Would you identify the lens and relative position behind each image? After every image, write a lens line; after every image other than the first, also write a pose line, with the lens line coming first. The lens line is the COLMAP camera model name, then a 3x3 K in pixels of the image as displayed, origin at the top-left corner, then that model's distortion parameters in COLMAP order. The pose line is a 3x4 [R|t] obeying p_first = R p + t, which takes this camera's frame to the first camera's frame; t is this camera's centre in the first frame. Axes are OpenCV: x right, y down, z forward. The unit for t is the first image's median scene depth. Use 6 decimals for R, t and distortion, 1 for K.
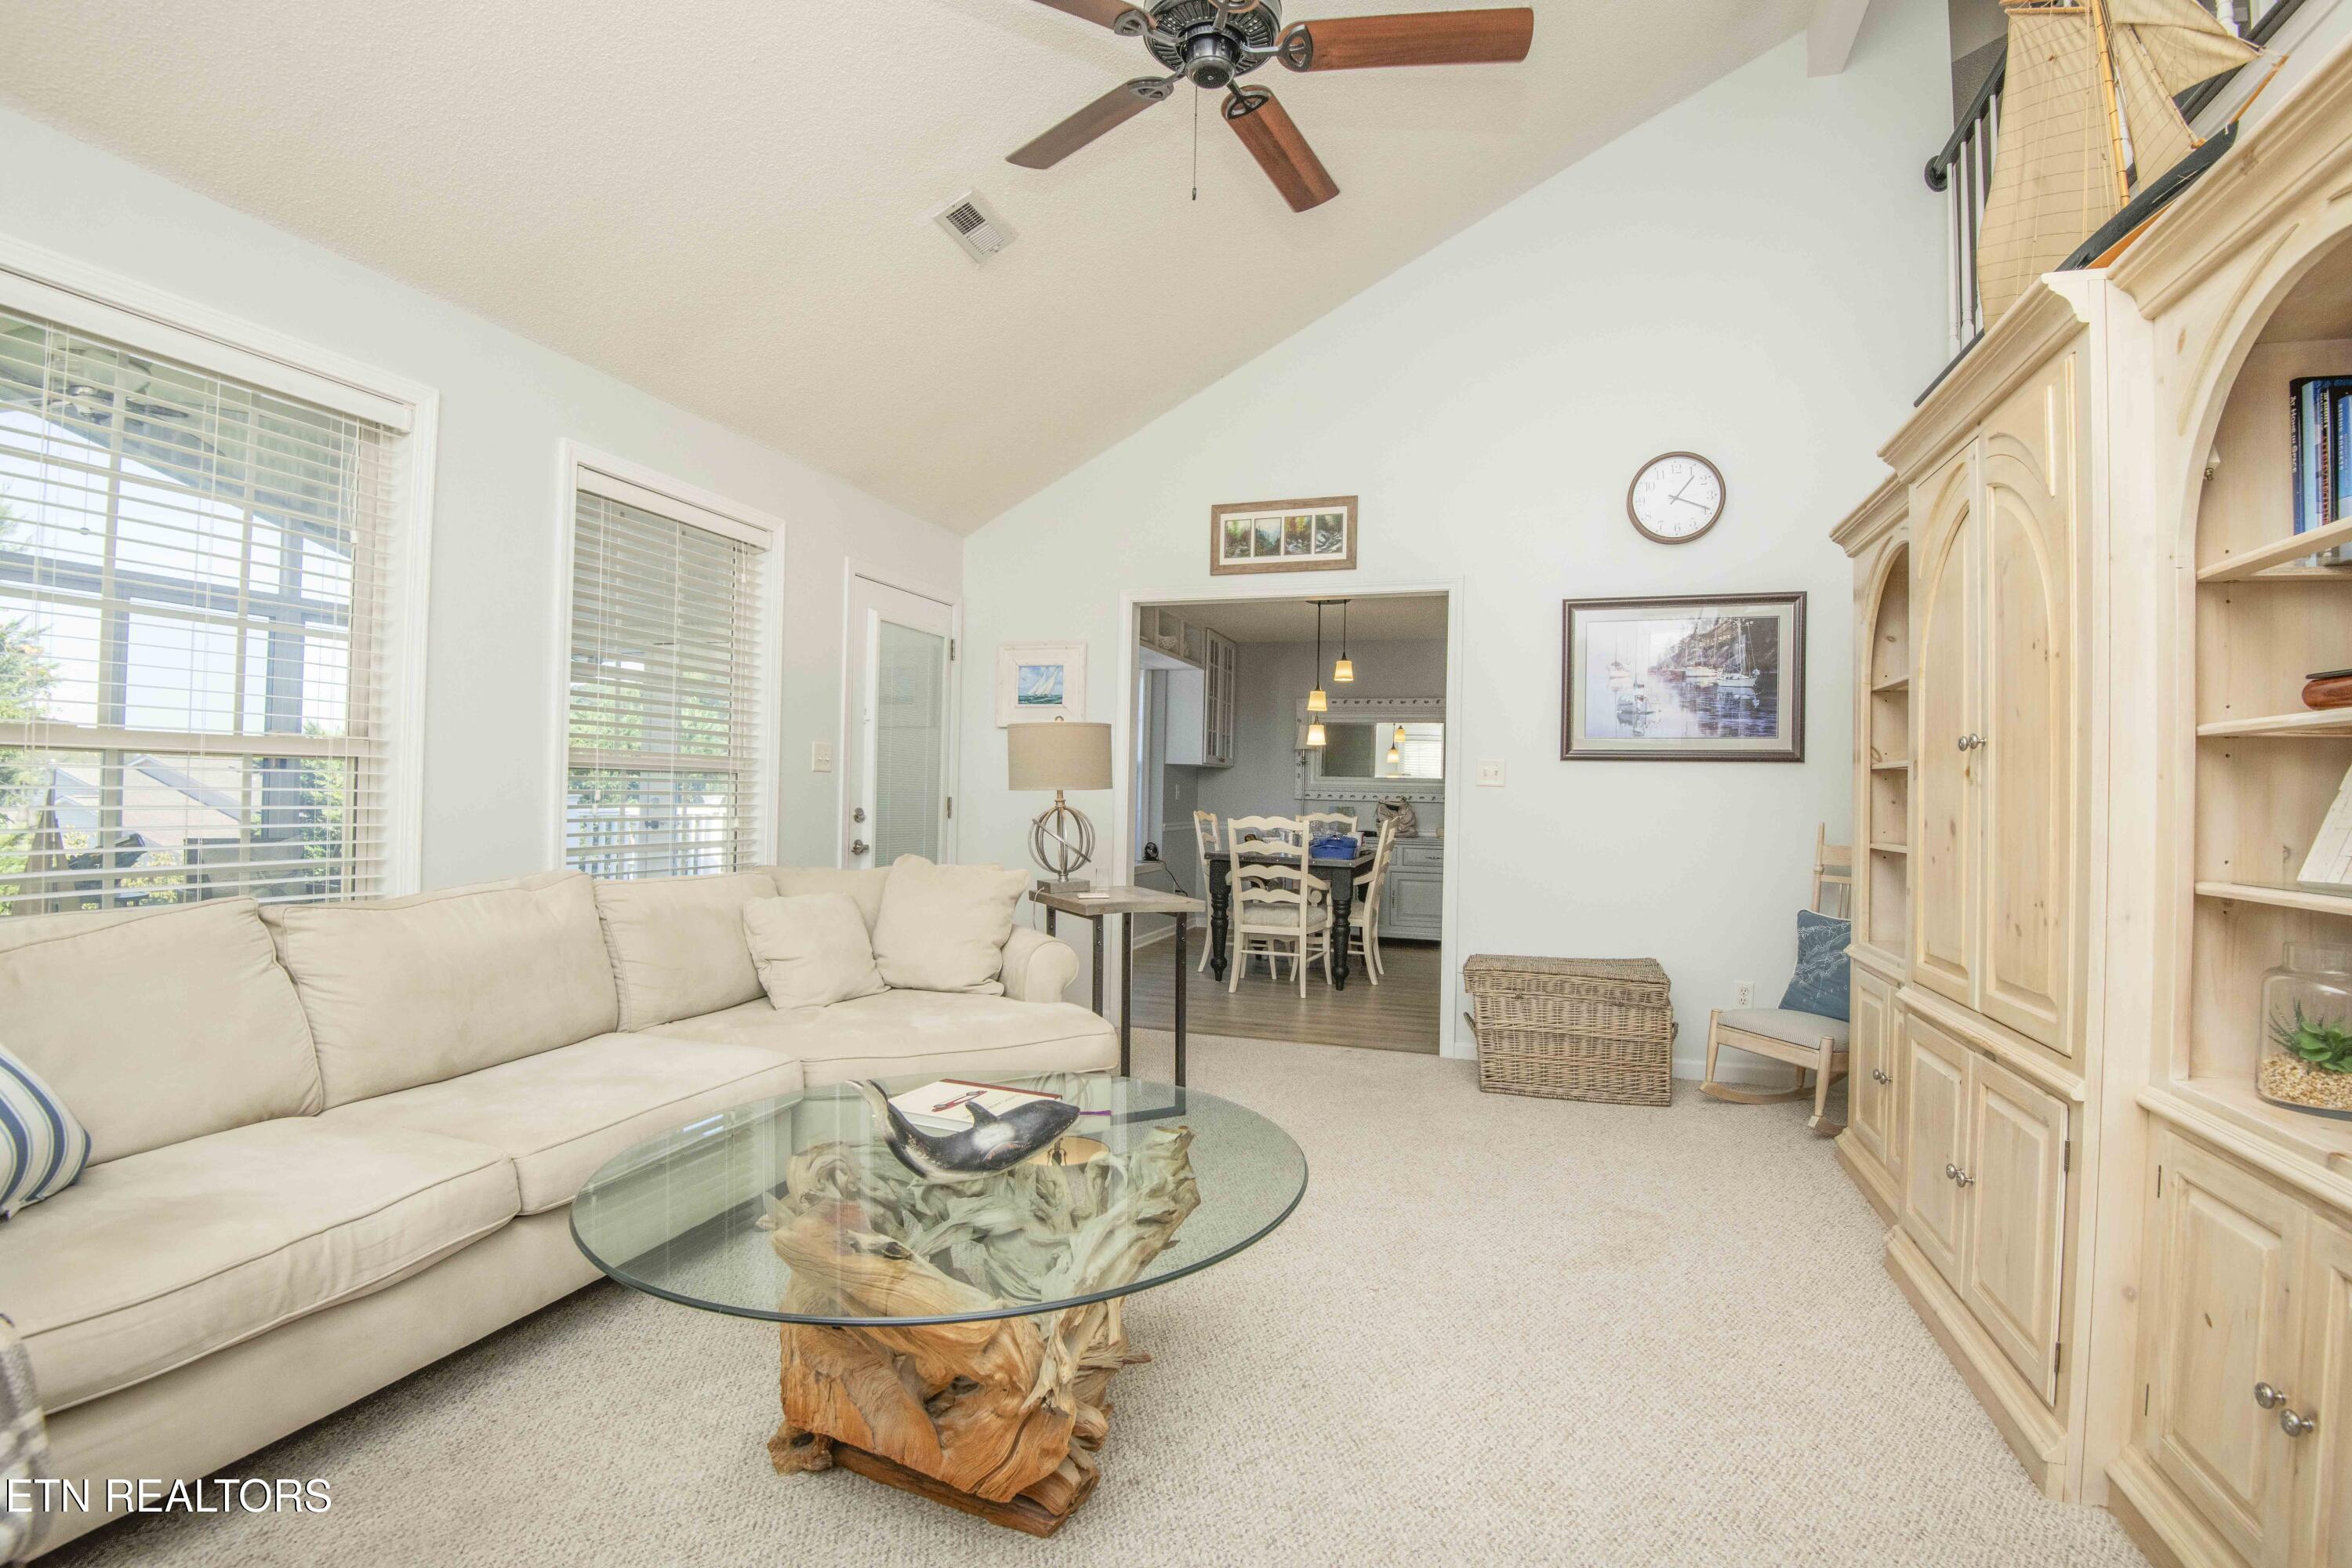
lens RADIAL K [[1088.5, 0, 1185.2], [0, 1088.5, 781.0], [0, 0, 1]] dist [0.000515, -0.026852]
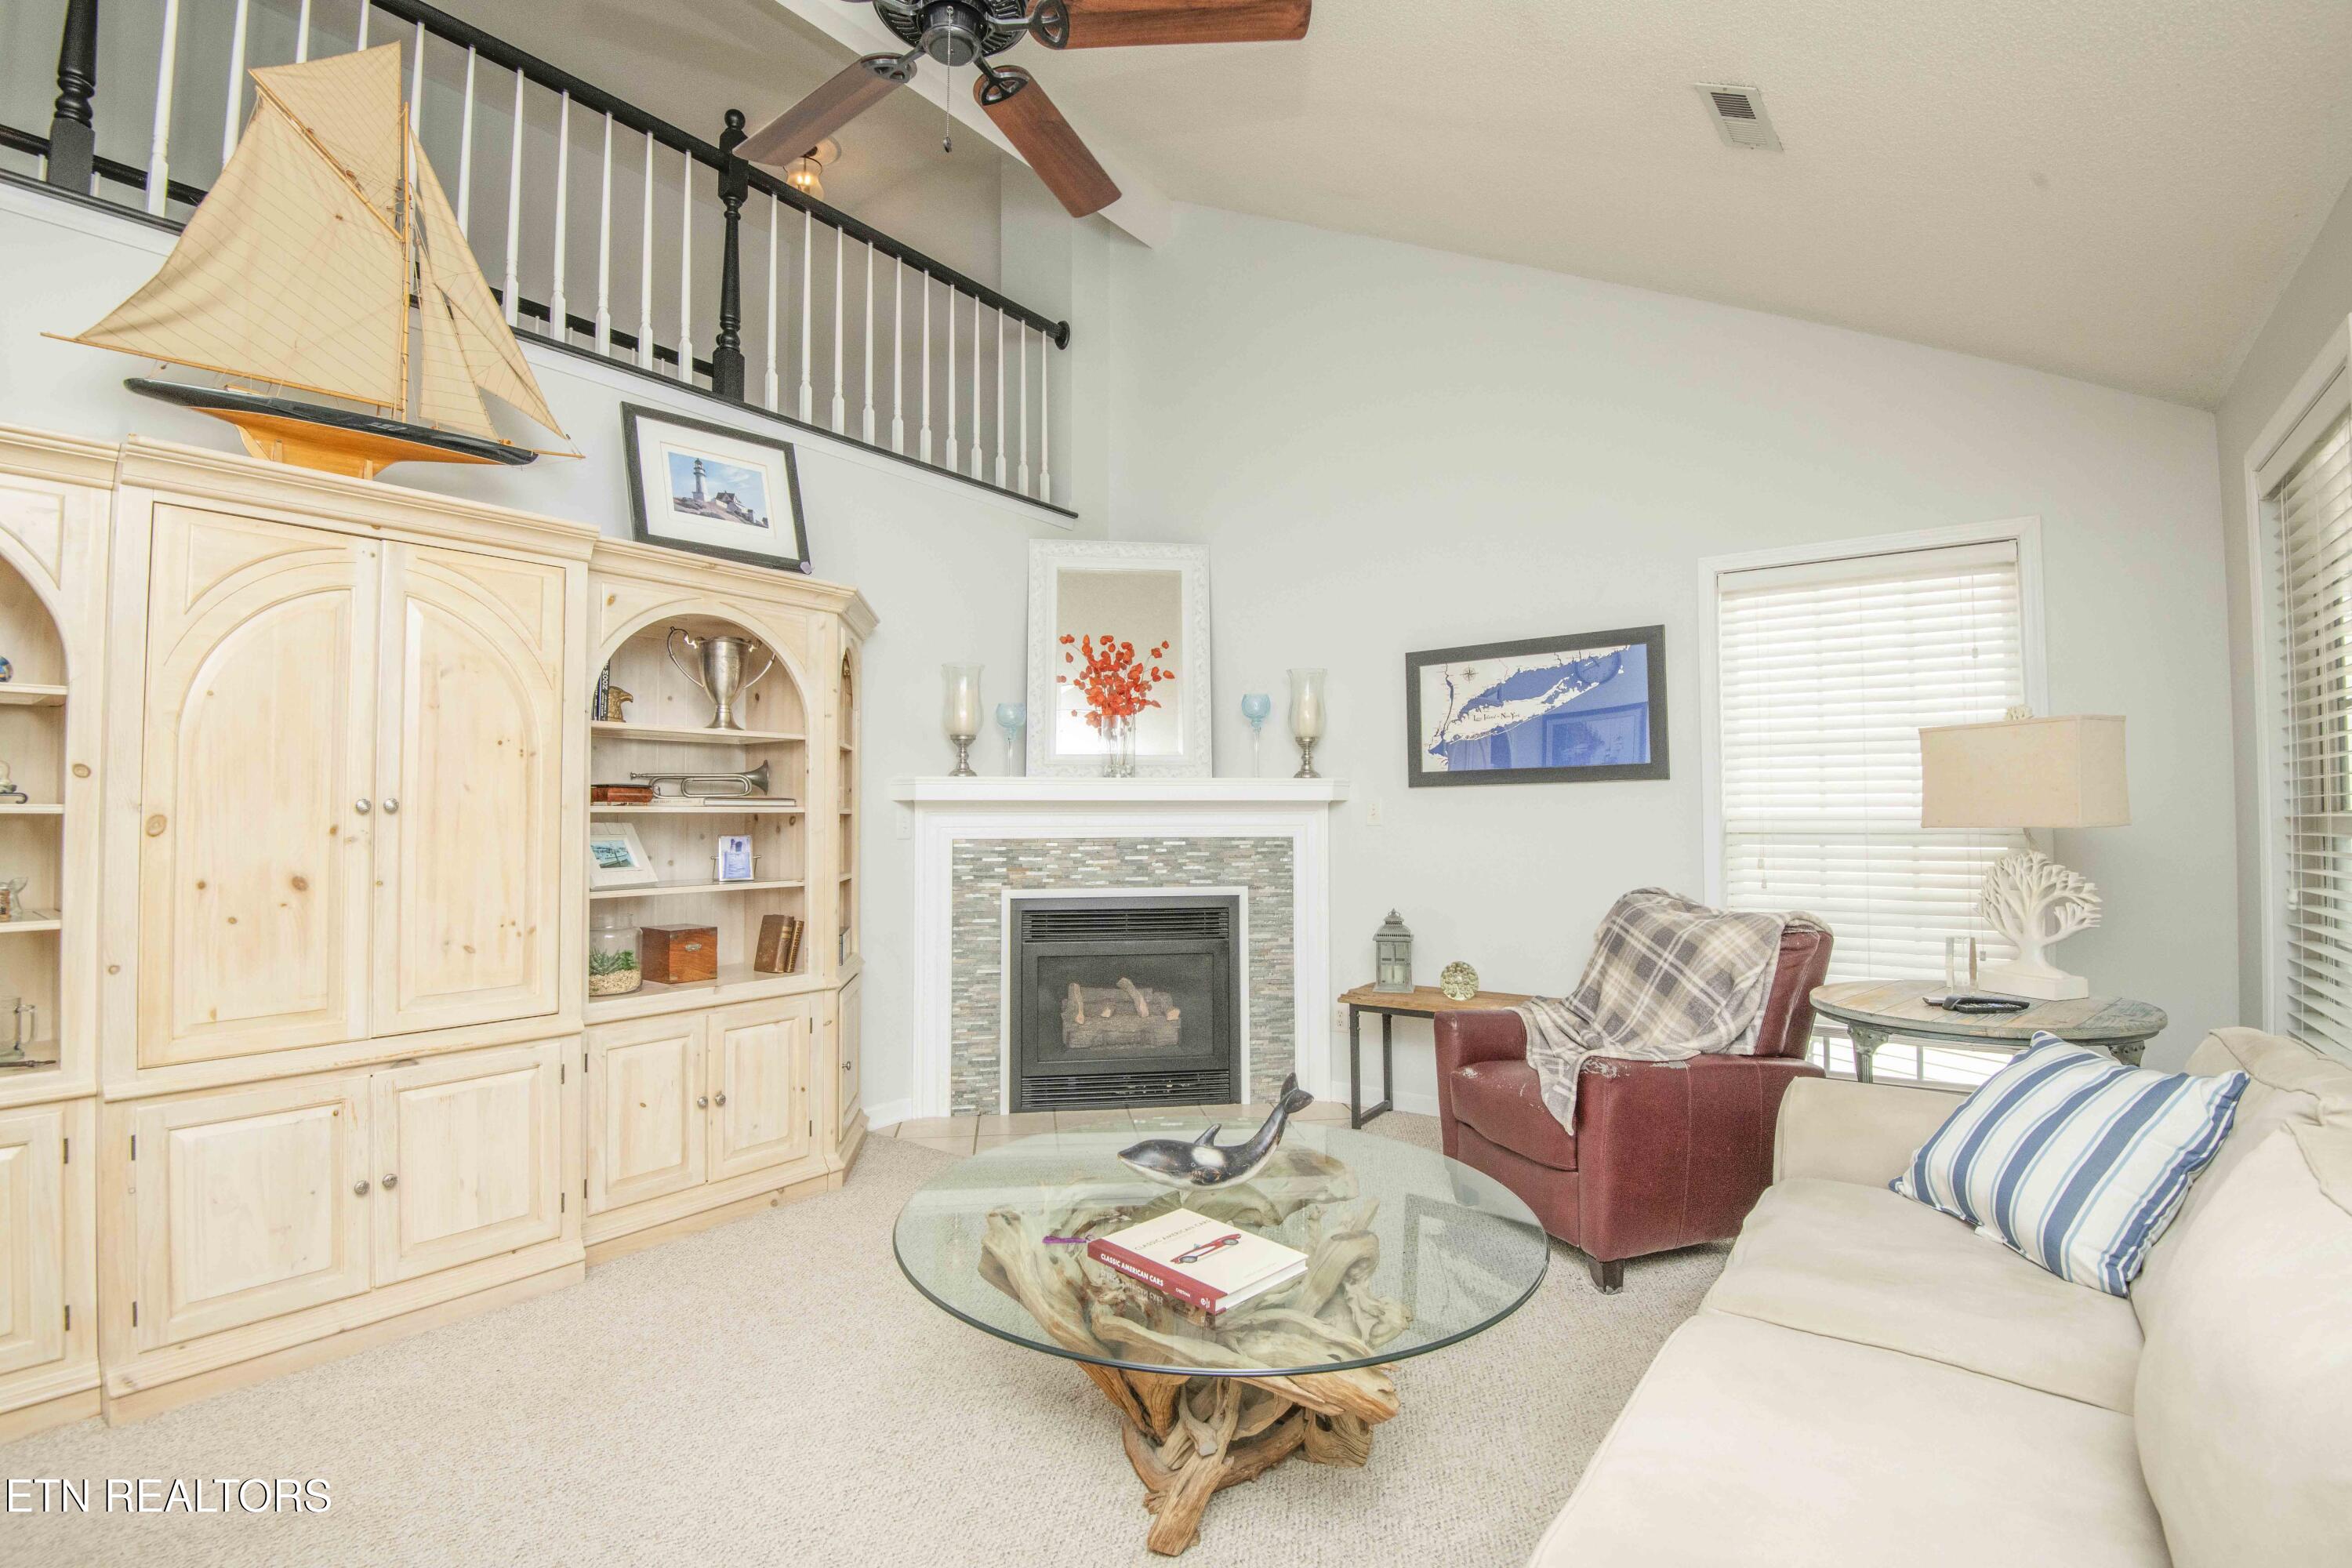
lens RADIAL K [[1110.8, 0, 1176.0], [0, 1110.8, 784.0], [0, 0, 1]] dist [-0.003110, -0.030967]
pose [[-0.948229, -0.010523, 0.317412, -0.245951], [-0.021419, 0.999294, -0.030858, -0.021910], [-0.316863, -0.036059, -0.947786, 0.994929]]
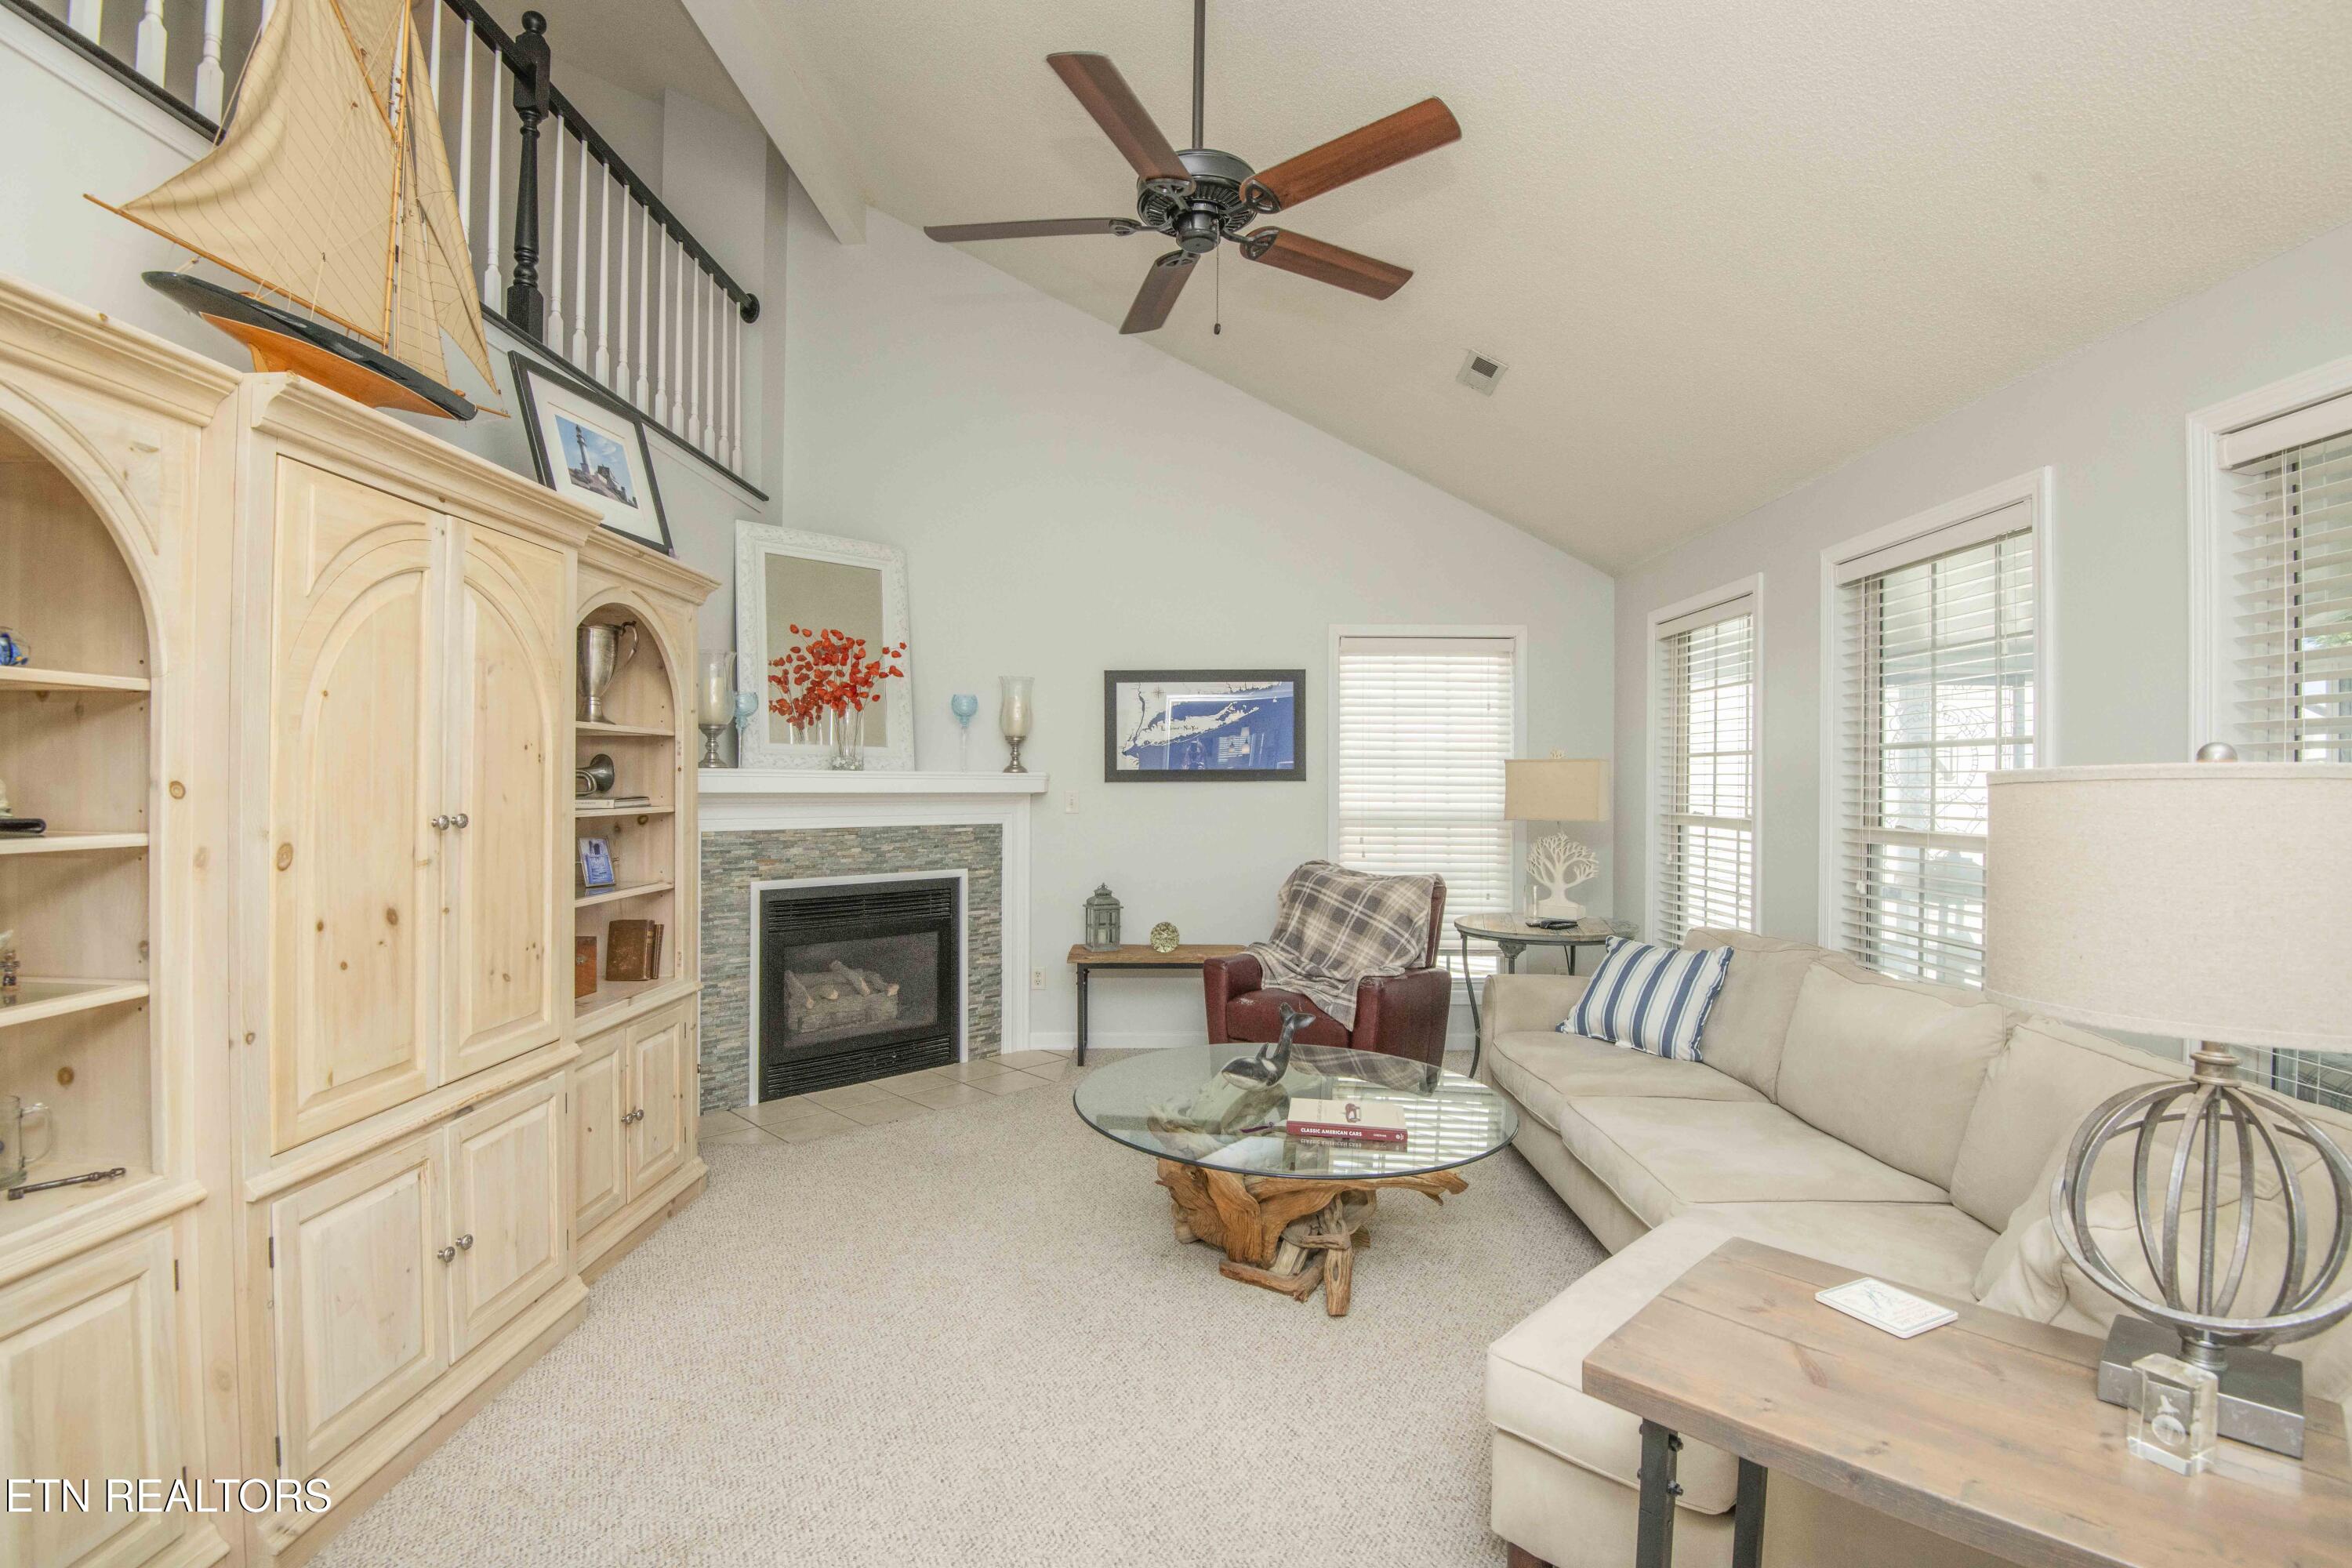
lens RADIAL K [[1113.0, 0, 1205.3], [0, 1113.0, 789.0], [0, 0, 1]] dist [0.001650, -0.034388]
pose [[-0.948347, -0.026529, -0.316124, 0.207874], [-0.024736, 0.999647, -0.009684, -0.039945], [0.316269, -0.001364, -0.948668, 1.189197]]
